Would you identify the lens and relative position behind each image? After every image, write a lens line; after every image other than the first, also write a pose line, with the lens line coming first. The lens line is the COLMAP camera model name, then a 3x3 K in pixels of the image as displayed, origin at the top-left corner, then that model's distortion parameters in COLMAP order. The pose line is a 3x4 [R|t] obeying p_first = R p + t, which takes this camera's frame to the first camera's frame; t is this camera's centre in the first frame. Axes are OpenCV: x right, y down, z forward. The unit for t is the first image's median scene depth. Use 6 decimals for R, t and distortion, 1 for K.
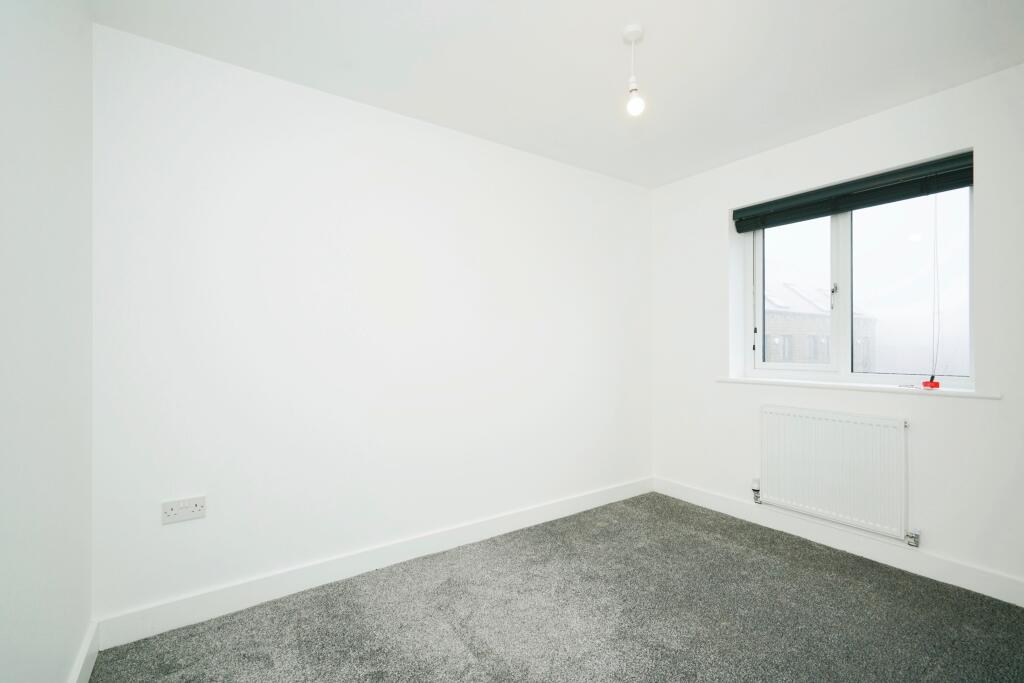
lens RADIAL K [[460.8, 0, 516.7], [0, 460.8, 349.5], [0, 0, 1]] dist [-0.006216, 0.000248]
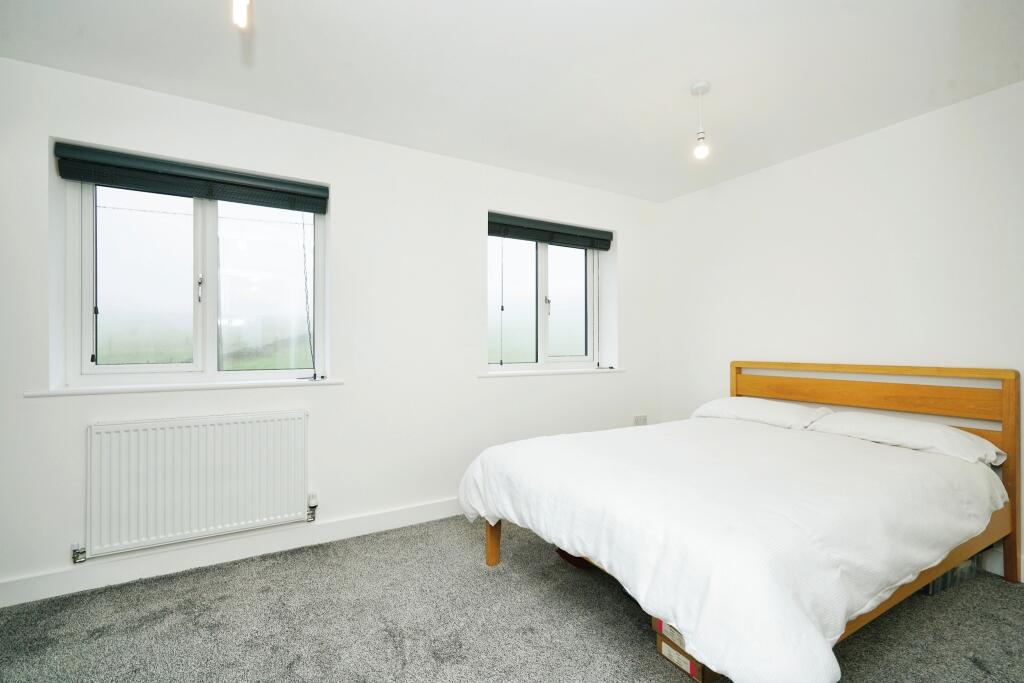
lens RADIAL K [[487.5, 0, 512.0], [0, 487.5, 341.5], [0, 0, 1]] dist [-0.000115, 0.000291]
pose [[0.055758, 0.010162, 0.998393, -0.235469], [0.004103, 0.999937, -0.010406, 0.000857], [-0.998436, 0.004676, 0.055713, 0.339035]]
